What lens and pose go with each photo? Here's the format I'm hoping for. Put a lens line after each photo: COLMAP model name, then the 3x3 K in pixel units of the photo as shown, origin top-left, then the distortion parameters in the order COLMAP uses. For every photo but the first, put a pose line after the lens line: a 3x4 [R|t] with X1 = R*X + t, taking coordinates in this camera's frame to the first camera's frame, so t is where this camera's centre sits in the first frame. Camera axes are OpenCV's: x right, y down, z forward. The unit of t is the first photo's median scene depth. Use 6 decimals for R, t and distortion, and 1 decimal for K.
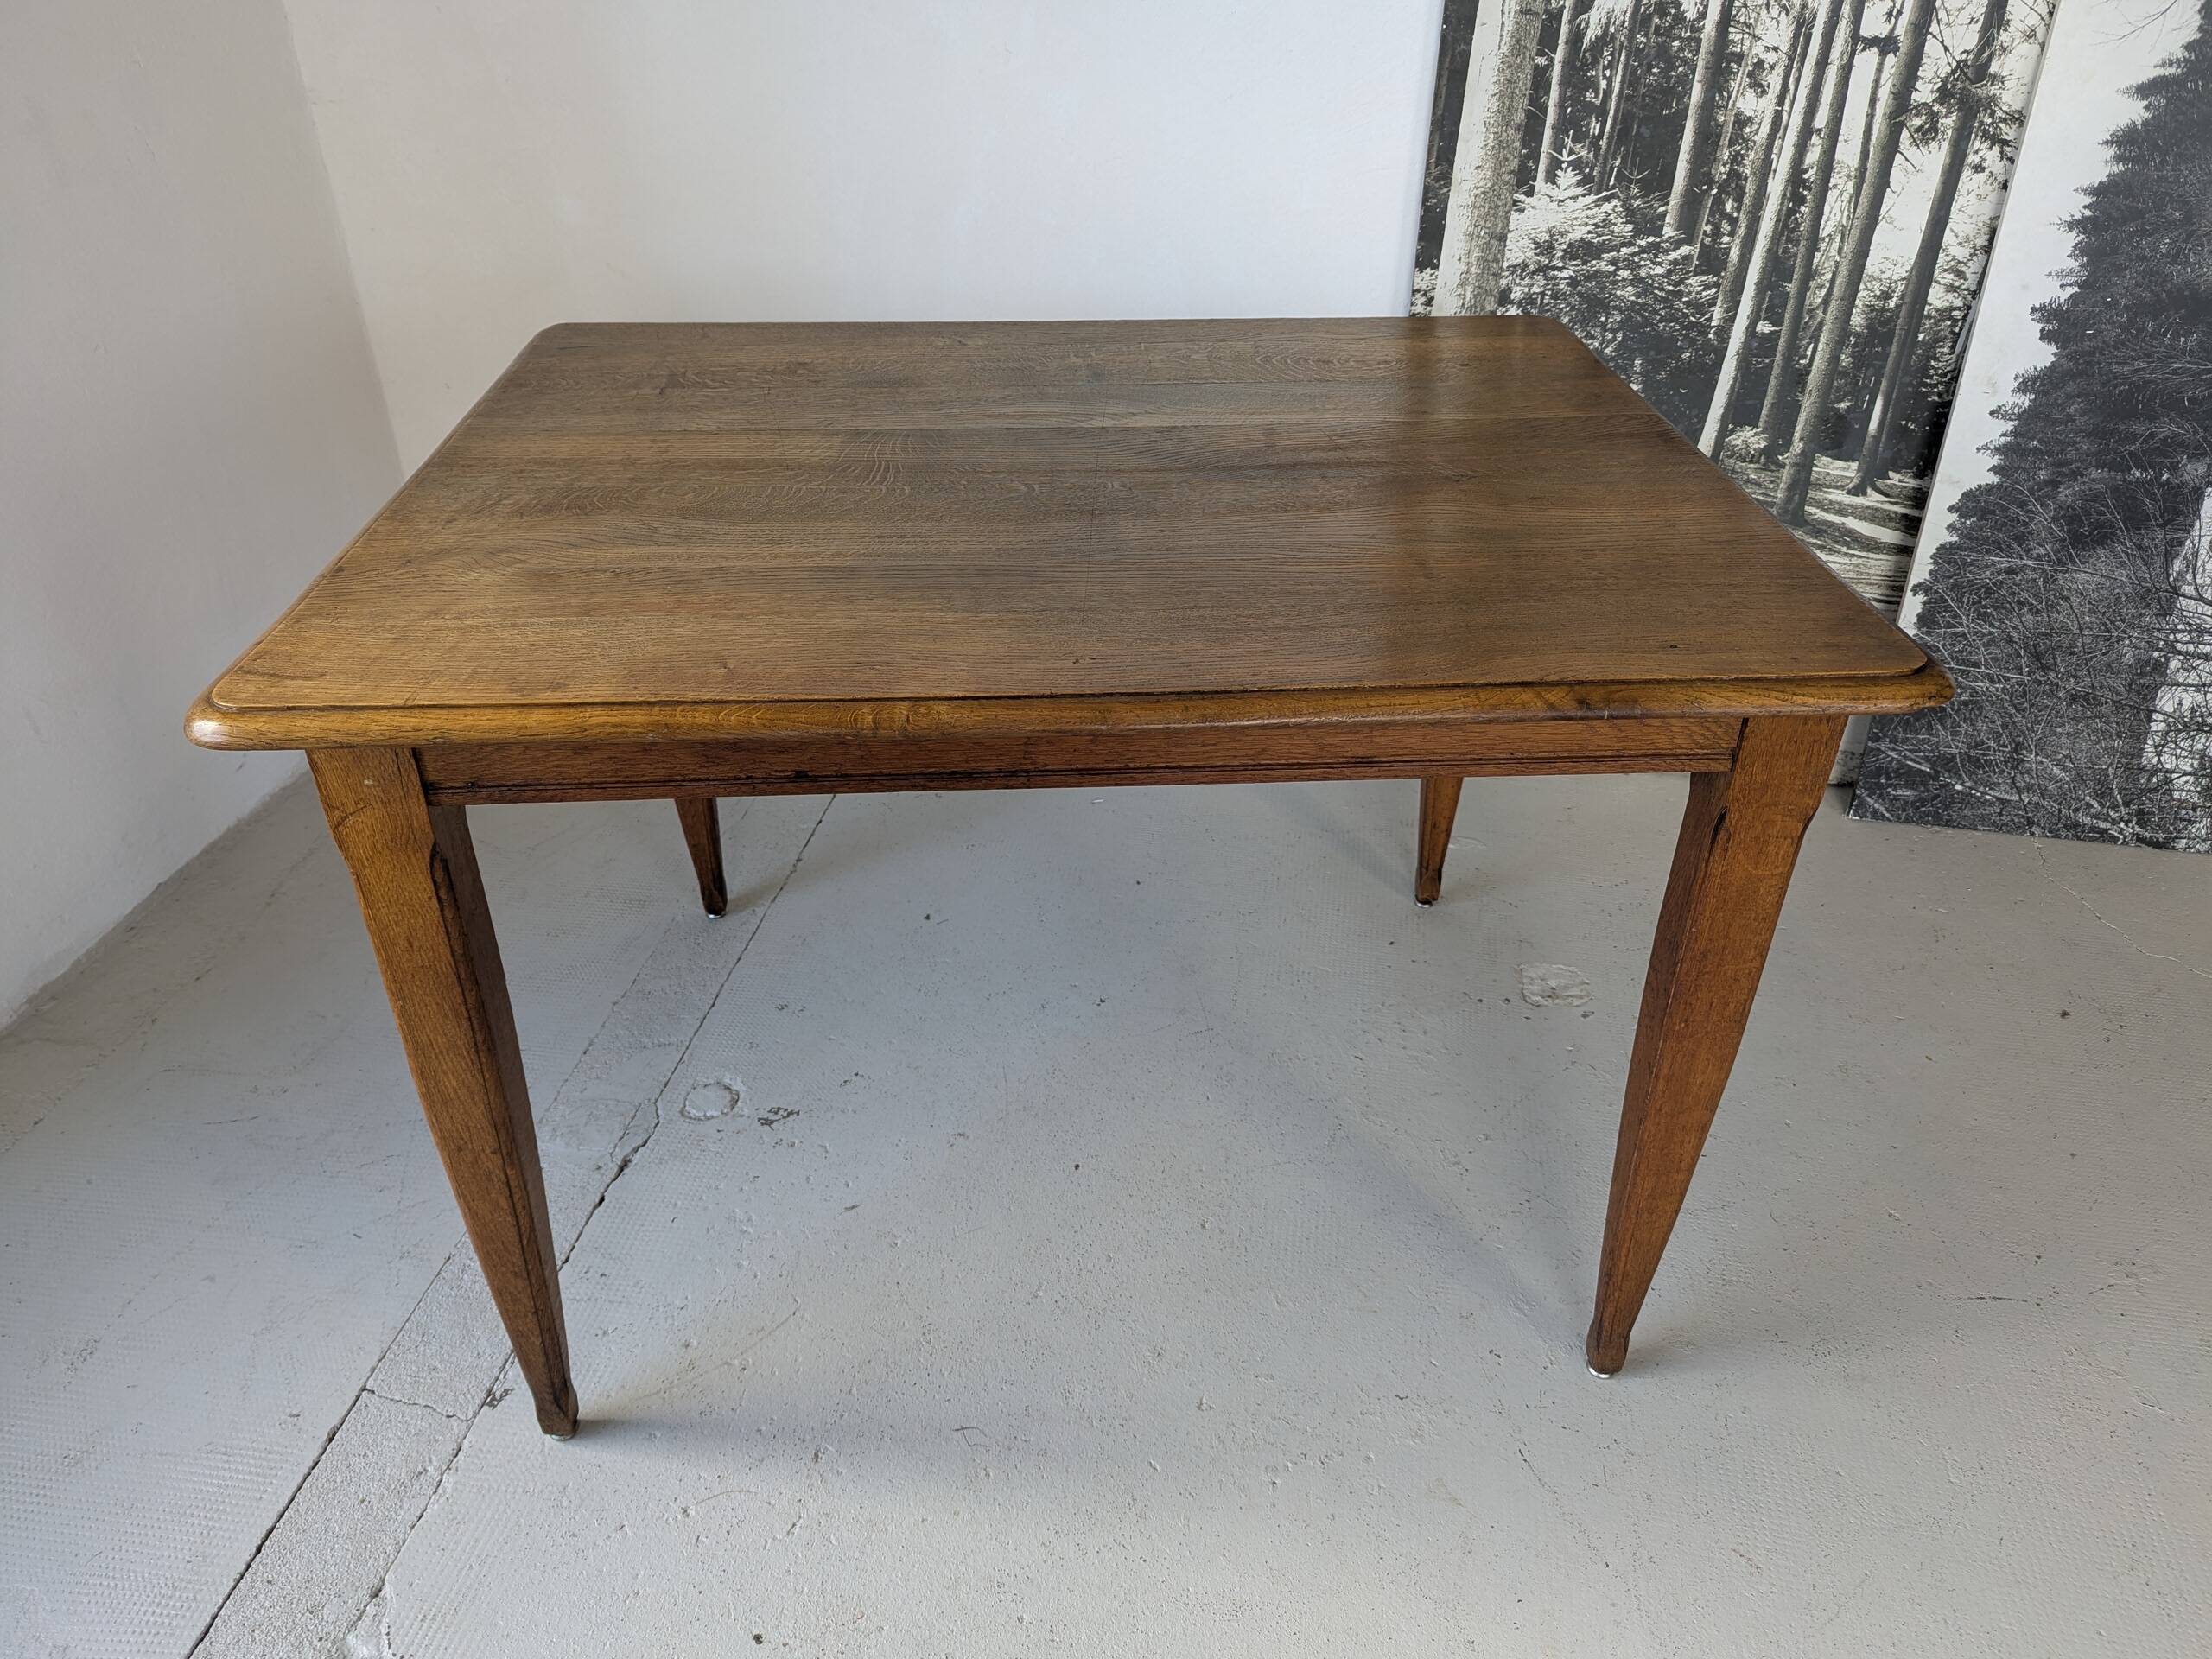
lens RADIAL K [[1571.1, 0, 1108.9], [0, 1571.1, 834.0], [0, 0, 1]] dist [0.043385, -0.040559]
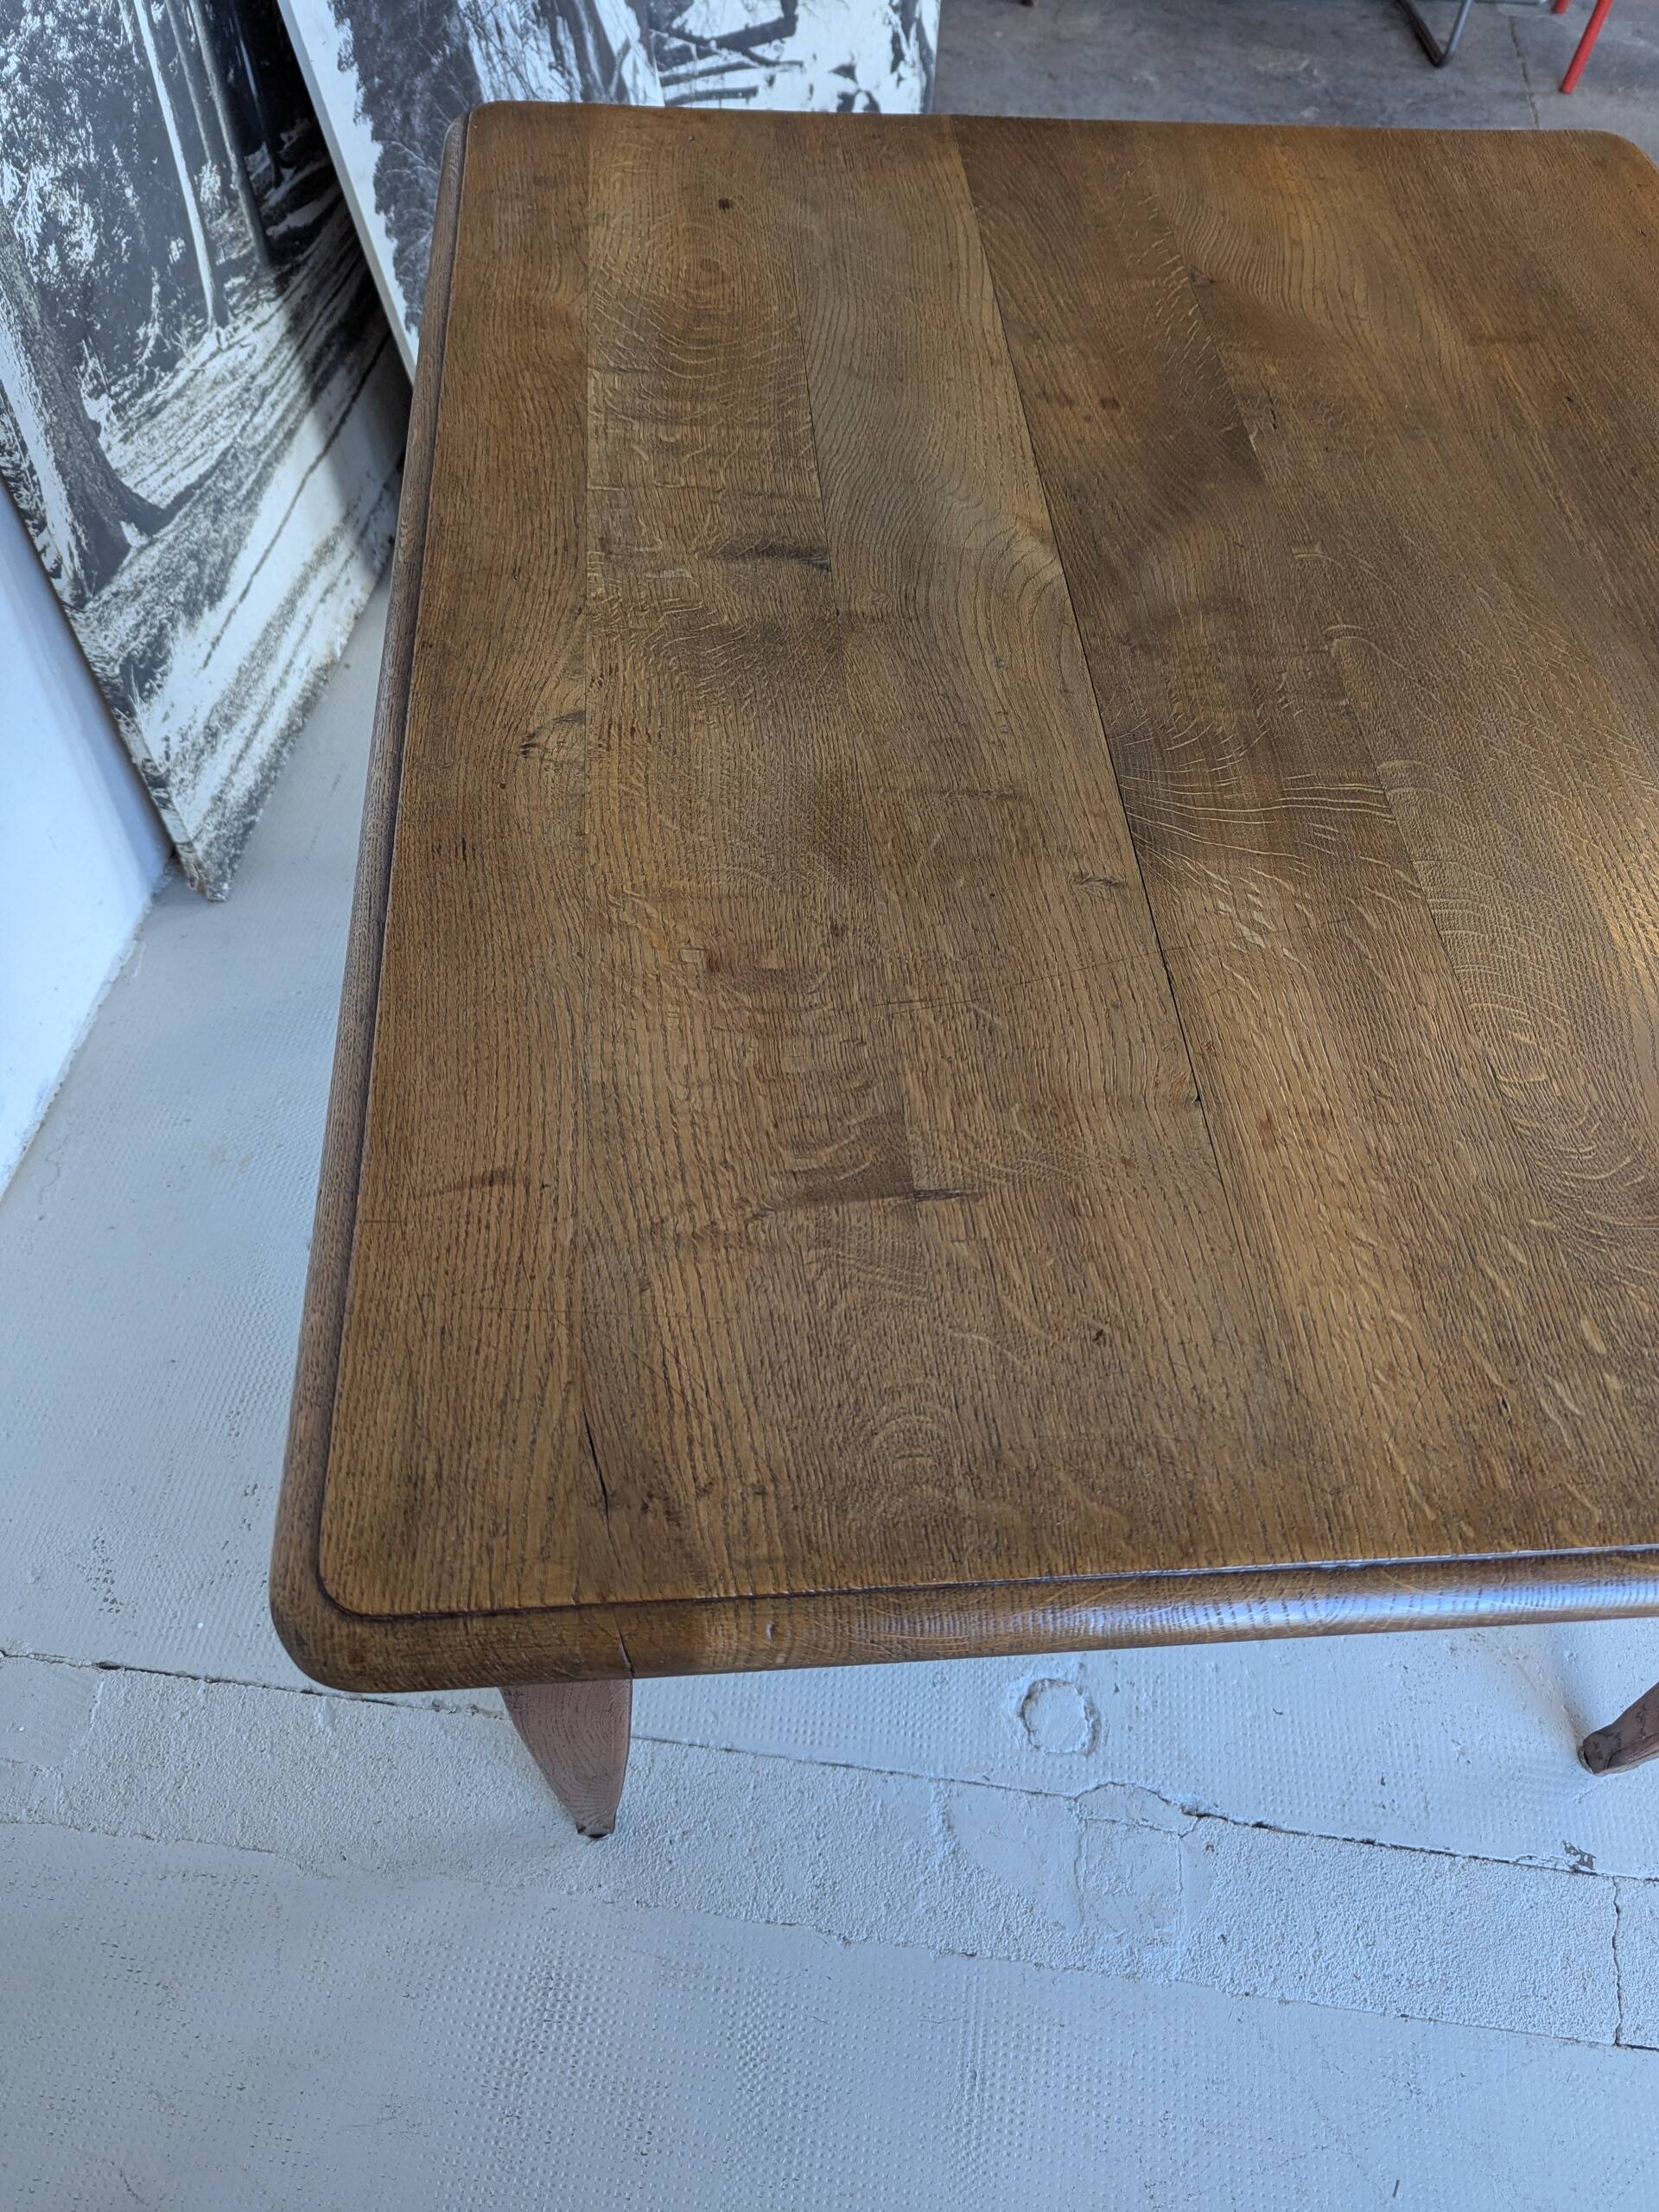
lens RADIAL K [[1571.1, 0, 851.7], [0, 1571.1, 1123.7], [0, 0, 1]] dist [0.043385, -0.040559]
pose [[-0.037100, -0.822900, 0.566973, -0.389378], [0.484158, 0.481526, 0.730564, -0.467156], [-0.874194, 0.301609, 0.380549, 0.662161]]
